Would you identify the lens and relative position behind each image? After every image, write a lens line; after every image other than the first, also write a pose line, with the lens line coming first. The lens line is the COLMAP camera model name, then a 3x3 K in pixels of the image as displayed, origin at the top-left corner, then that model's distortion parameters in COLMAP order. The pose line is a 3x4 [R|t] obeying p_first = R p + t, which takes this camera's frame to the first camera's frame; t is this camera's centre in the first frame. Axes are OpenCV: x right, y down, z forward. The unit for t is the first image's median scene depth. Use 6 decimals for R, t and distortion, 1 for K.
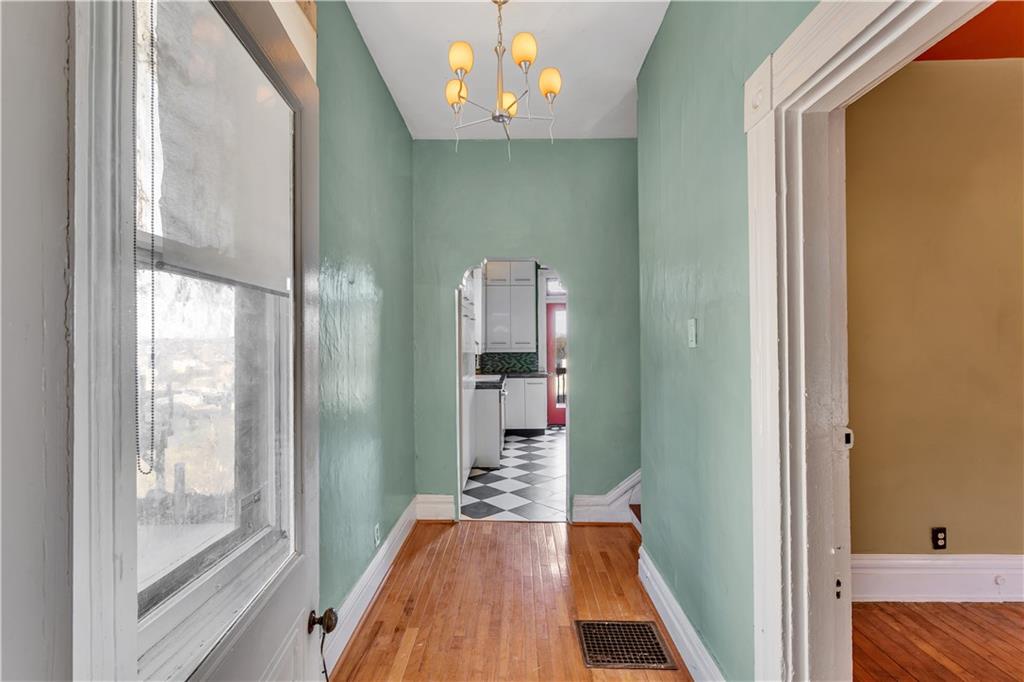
lens RADIAL K [[477.7, 0, 512.3], [0, 477.7, 341.1], [0, 0, 1]] dist [0.004905, 0.001750]
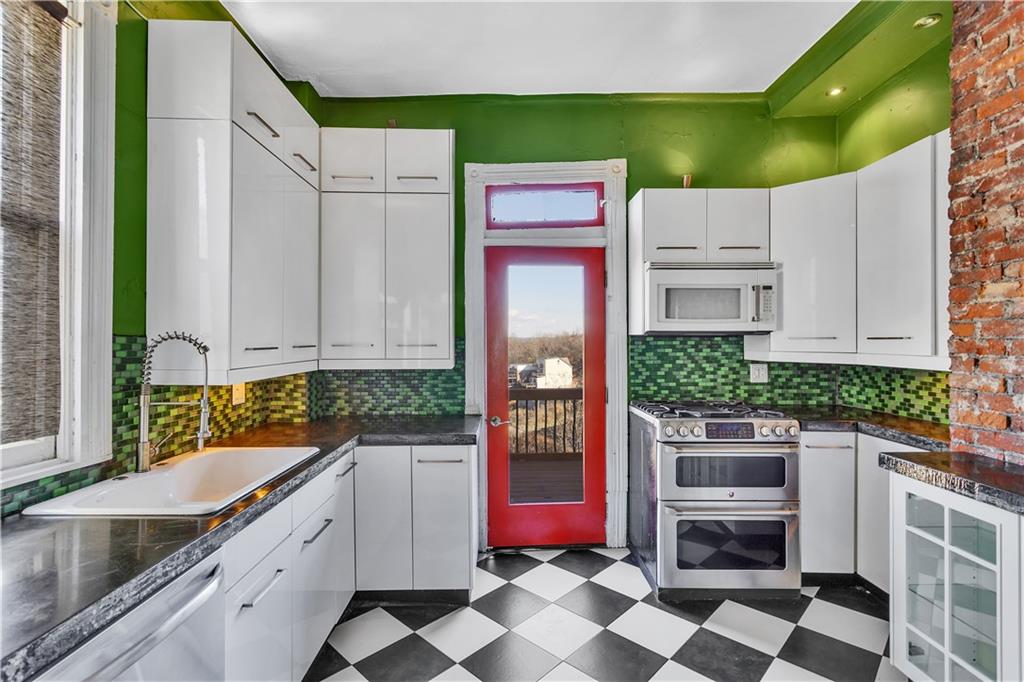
lens RADIAL K [[477.7, 0, 509.4], [0, 477.7, 340.6], [0, 0, 1]] dist [0.004905, 0.001750]
pose [[0.999877, 0.001673, 0.015604, 0.084819], [-0.001667, 0.999999, -0.000439, 0.000692], [-0.015605, 0.000413, 0.999878, 0.599042]]
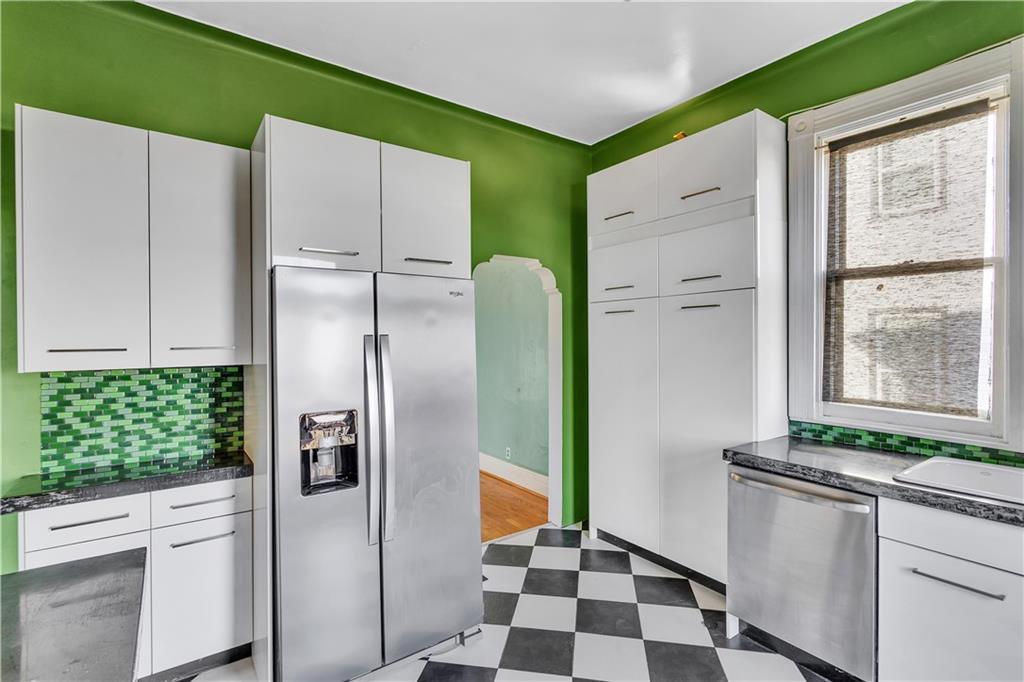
lens RADIAL K [[477.7, 0, 509.4], [0, 477.7, 342.6], [0, 0, 1]] dist [0.004905, 0.001750]
pose [[-0.801676, 0.008593, -0.597697, 0.264350], [0.008753, 0.999958, 0.002637, -0.005228], [0.597694, -0.003117, -0.801718, 0.842142]]
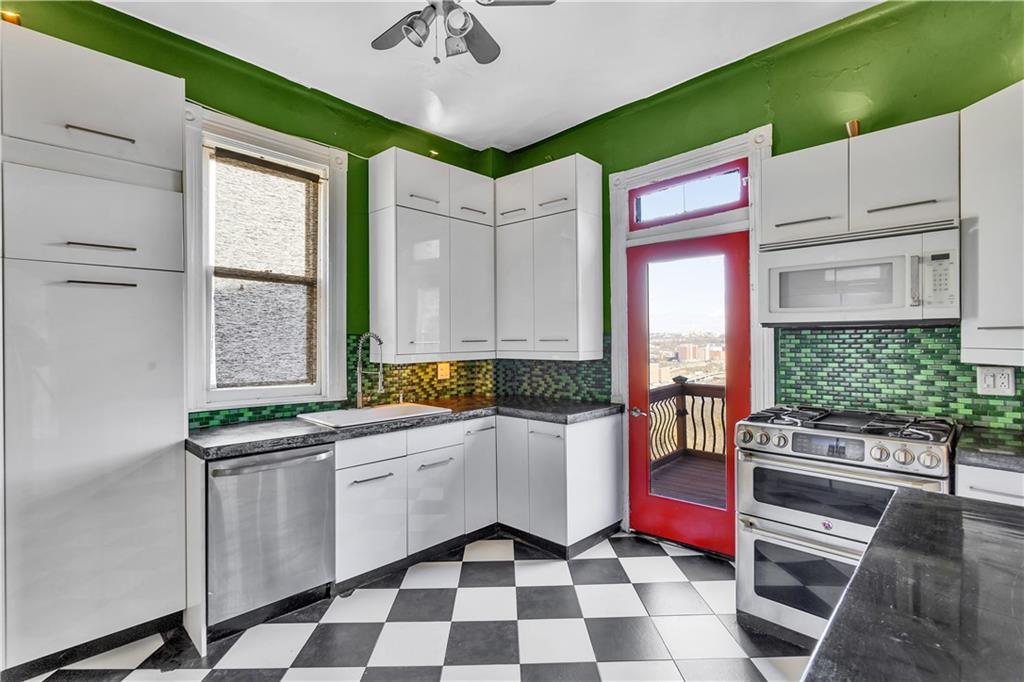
lens RADIAL K [[477.7, 0, 505.6], [0, 477.7, 340.8], [0, 0, 1]] dist [0.004905, 0.001750]
pose [[0.726684, 0.000660, -0.686972, 0.287208], [0.005308, 0.999964, 0.006576, 0.001643], [0.686952, -0.008425, 0.726654, 0.613117]]
